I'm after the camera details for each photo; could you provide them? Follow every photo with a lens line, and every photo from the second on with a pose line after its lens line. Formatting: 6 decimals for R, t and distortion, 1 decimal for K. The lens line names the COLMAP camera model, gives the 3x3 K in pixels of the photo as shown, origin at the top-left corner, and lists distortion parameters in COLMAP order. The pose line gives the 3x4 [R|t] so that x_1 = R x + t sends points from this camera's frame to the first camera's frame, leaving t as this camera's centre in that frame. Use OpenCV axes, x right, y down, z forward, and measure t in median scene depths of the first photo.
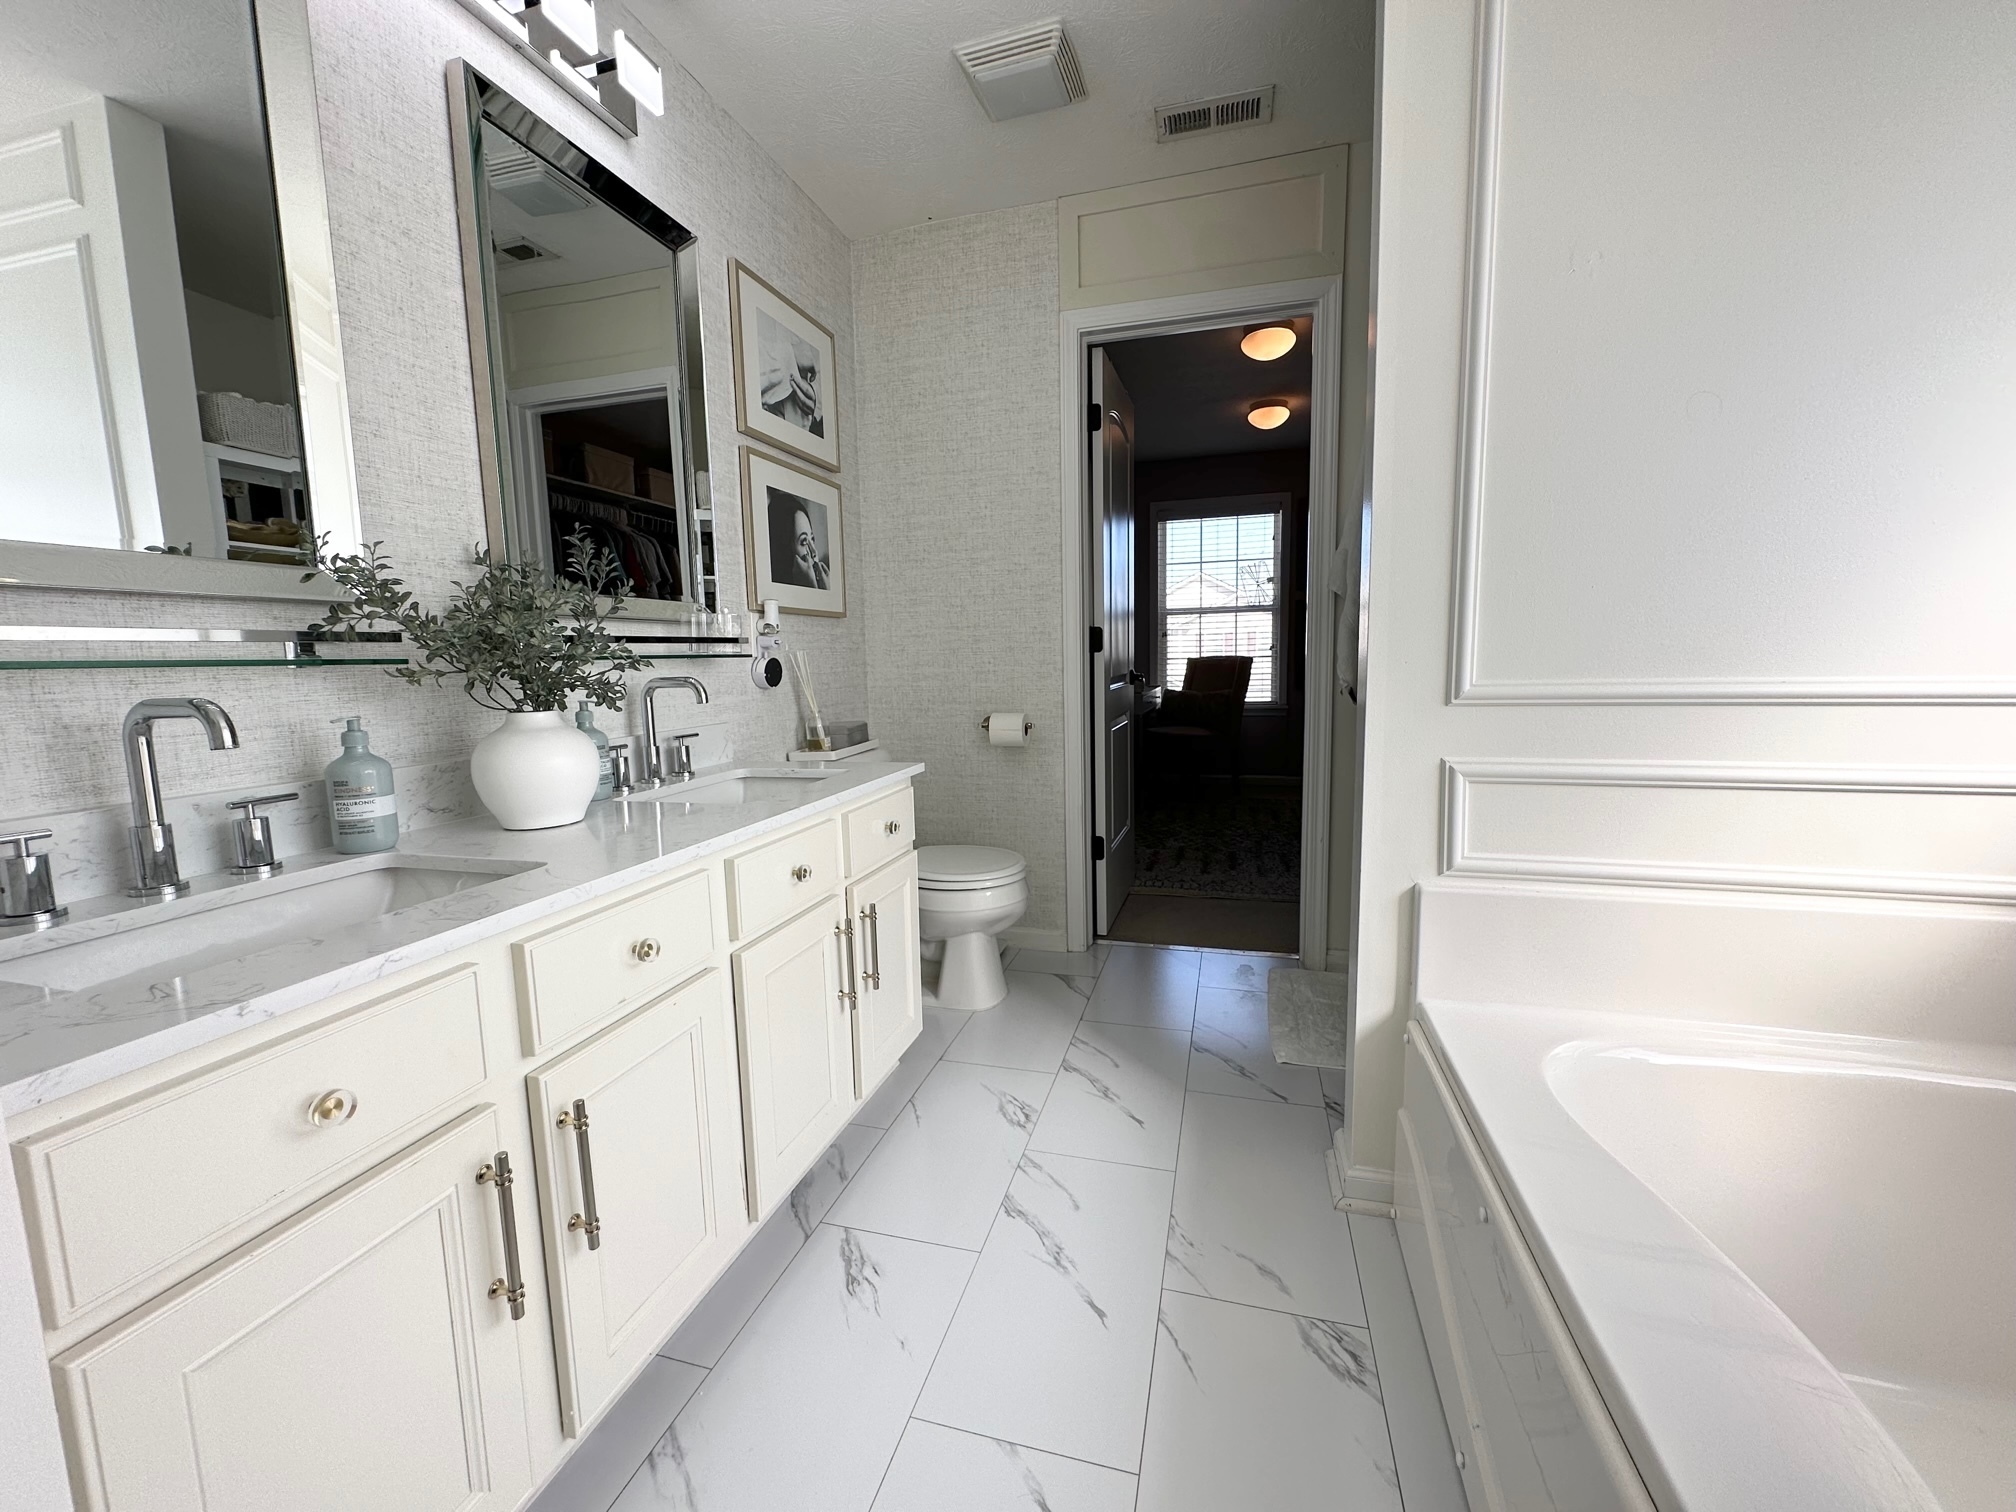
lens RADIAL K [[806.2, 0, 1007.4], [0, 806.2, 747.2], [0, 0, 1]] dist [0.001758, -0.000053]
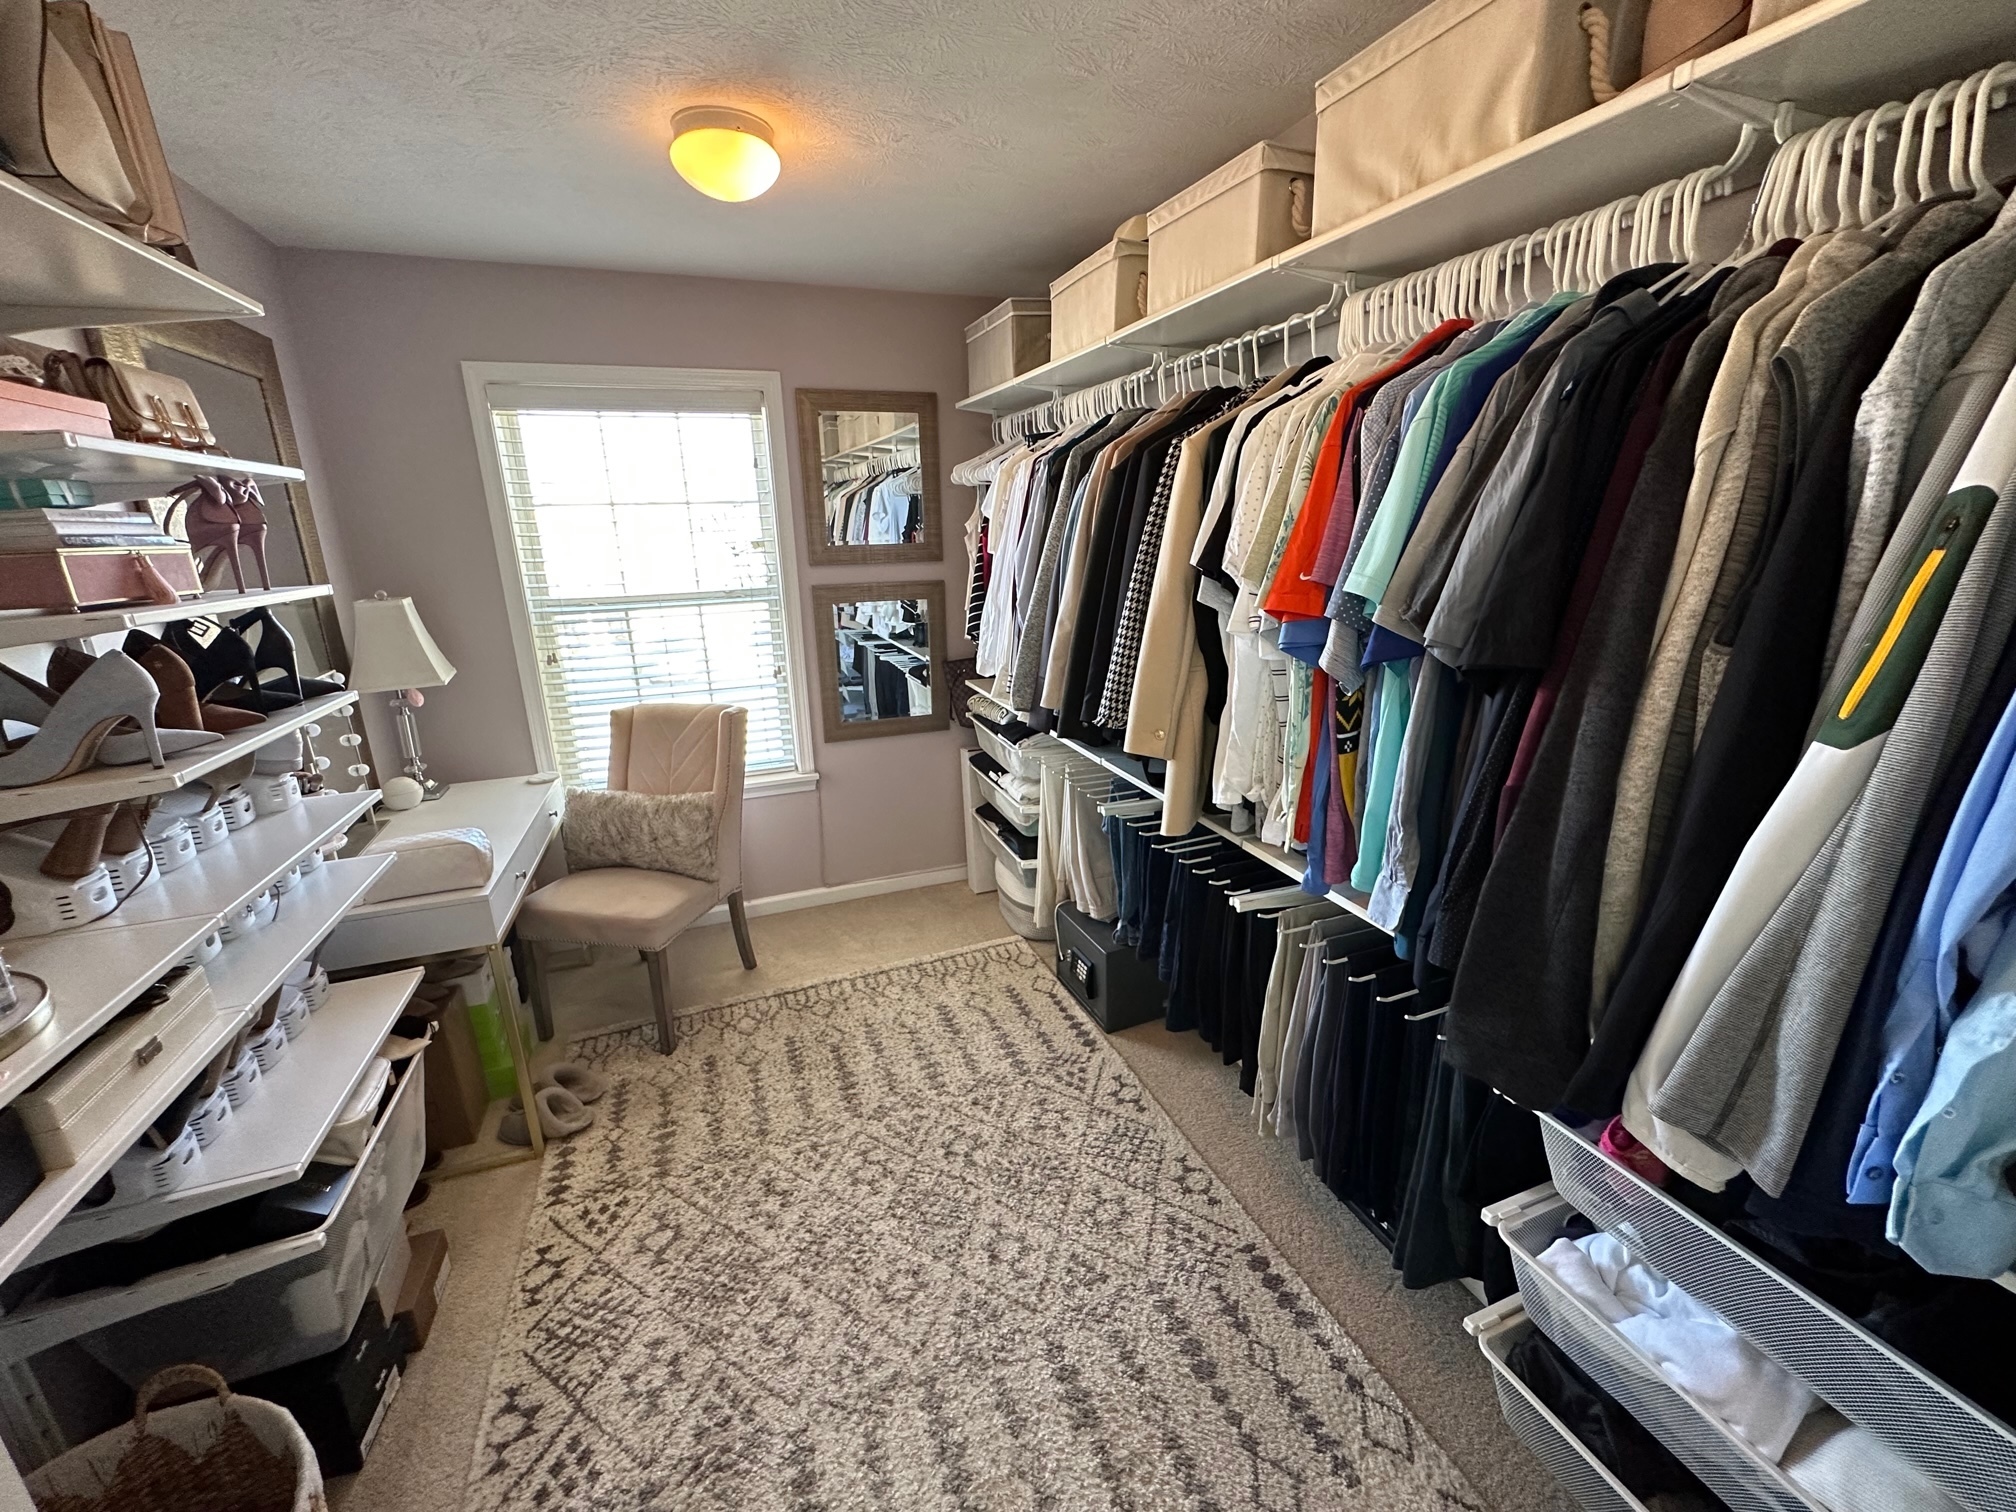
lens RADIAL K [[806.2, 0, 1007.4], [0, 806.2, 747.2], [0, 0, 1]] dist [0.001758, -0.000053]
pose [[0.803124, -0.160264, 0.573853, 0.132325], [0.075555, 0.982764, 0.168722, -0.152522], [-0.591002, -0.092147, 0.801390, 0.464094]]
